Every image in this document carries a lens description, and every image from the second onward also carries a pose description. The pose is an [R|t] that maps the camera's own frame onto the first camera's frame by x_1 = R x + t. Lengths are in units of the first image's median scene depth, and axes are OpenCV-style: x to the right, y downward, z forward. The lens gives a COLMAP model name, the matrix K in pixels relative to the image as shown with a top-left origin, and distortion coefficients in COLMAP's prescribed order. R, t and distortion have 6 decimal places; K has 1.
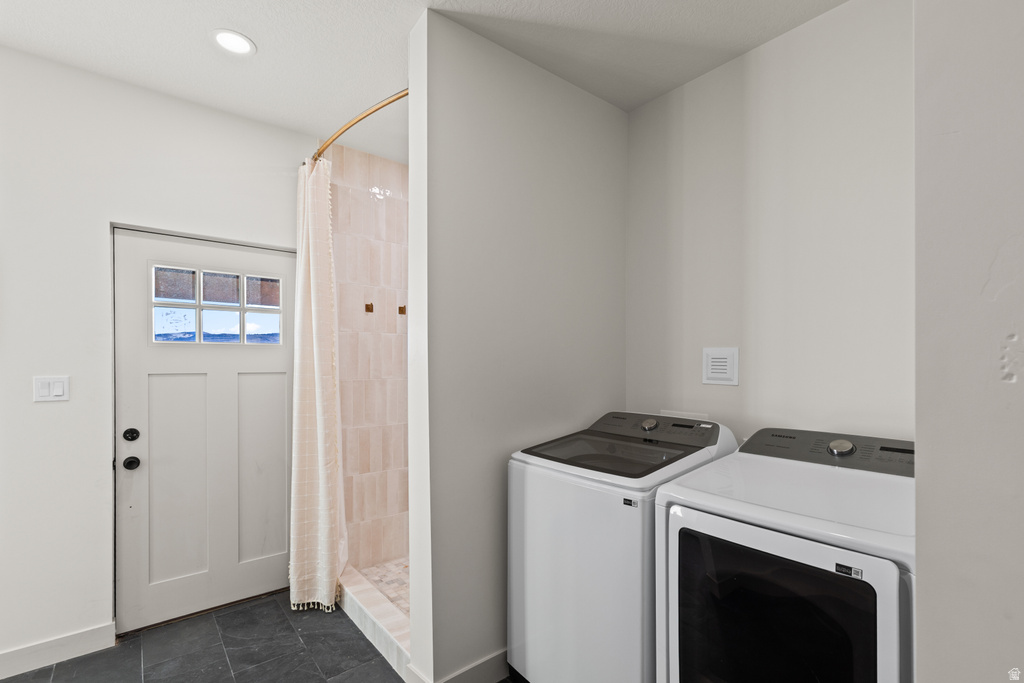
lens RADIAL K [[472.8, 0, 513.9], [0, 472.8, 362.4], [0, 0, 1]] dist [0.007679, -0.000270]
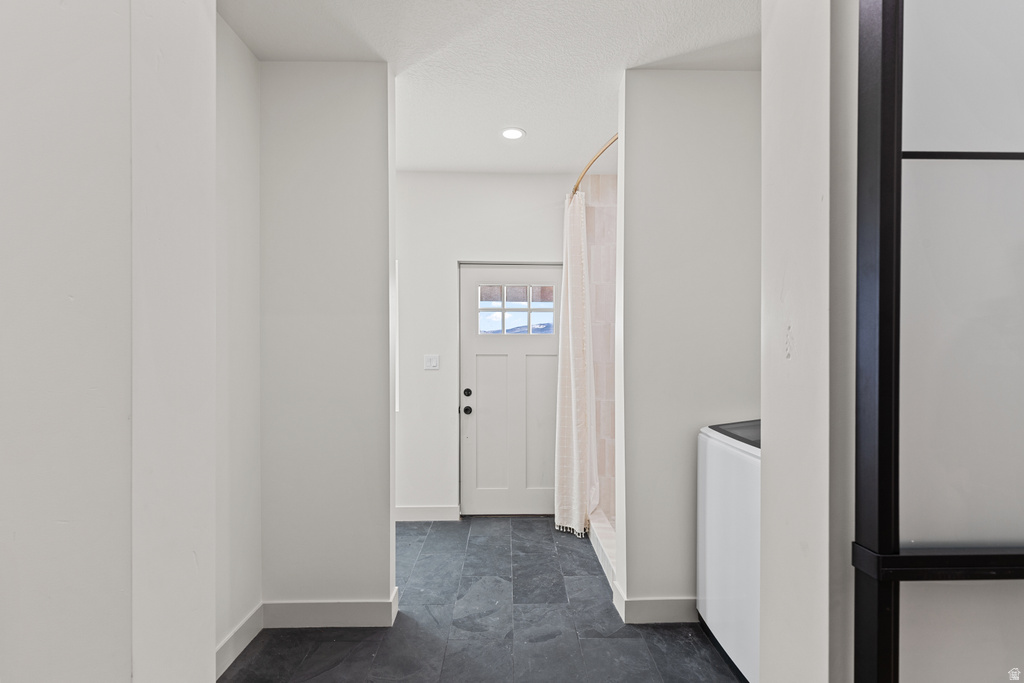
lens RADIAL K [[459.3, 0, 516.2], [0, 459.3, 352.5], [0, 0, 1]] dist [0.001442, -0.000006]
pose [[0.793232, 0.009331, -0.608848, 0.248051], [-0.003811, 0.999939, 0.010359, 0.001528], [0.608907, -0.005896, 0.793220, -0.116742]]
